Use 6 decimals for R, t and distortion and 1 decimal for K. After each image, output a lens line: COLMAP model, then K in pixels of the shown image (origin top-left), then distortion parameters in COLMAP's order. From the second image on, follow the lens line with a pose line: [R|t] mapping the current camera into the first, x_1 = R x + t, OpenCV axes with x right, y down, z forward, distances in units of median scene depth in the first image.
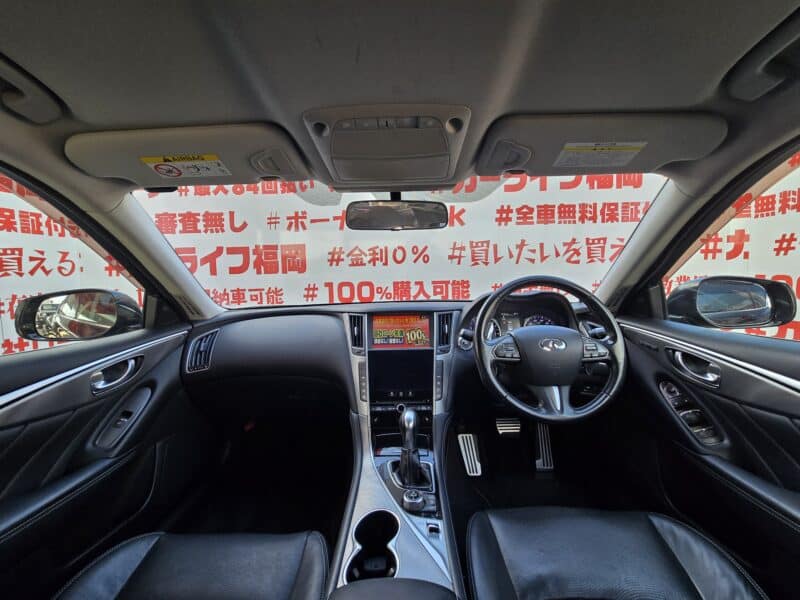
lens RADIAL K [[325.3, 0, 400.0], [0, 325.3, 300.0], [0, 0, 1]] dist [0.000937, 0.000243]
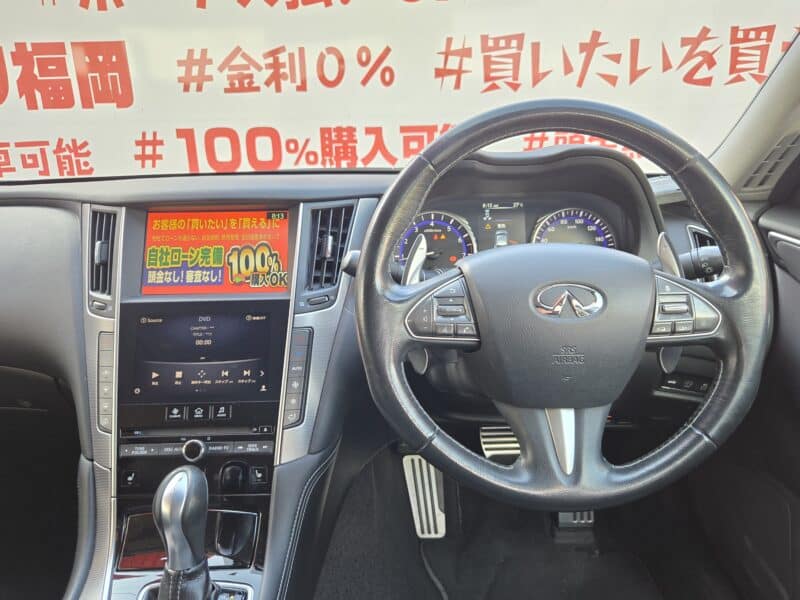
lens RADIAL K [[592.8, 0, 388.0], [0, 592.8, 300.3], [0, 0, 1]] dist [0.057028, -0.045158]
pose [[0.999741, -0.007962, 0.021322, 0.065492], [0.003039, 0.975132, 0.221605, -0.002062], [-0.022556, -0.221483, 0.974903, 0.092856]]
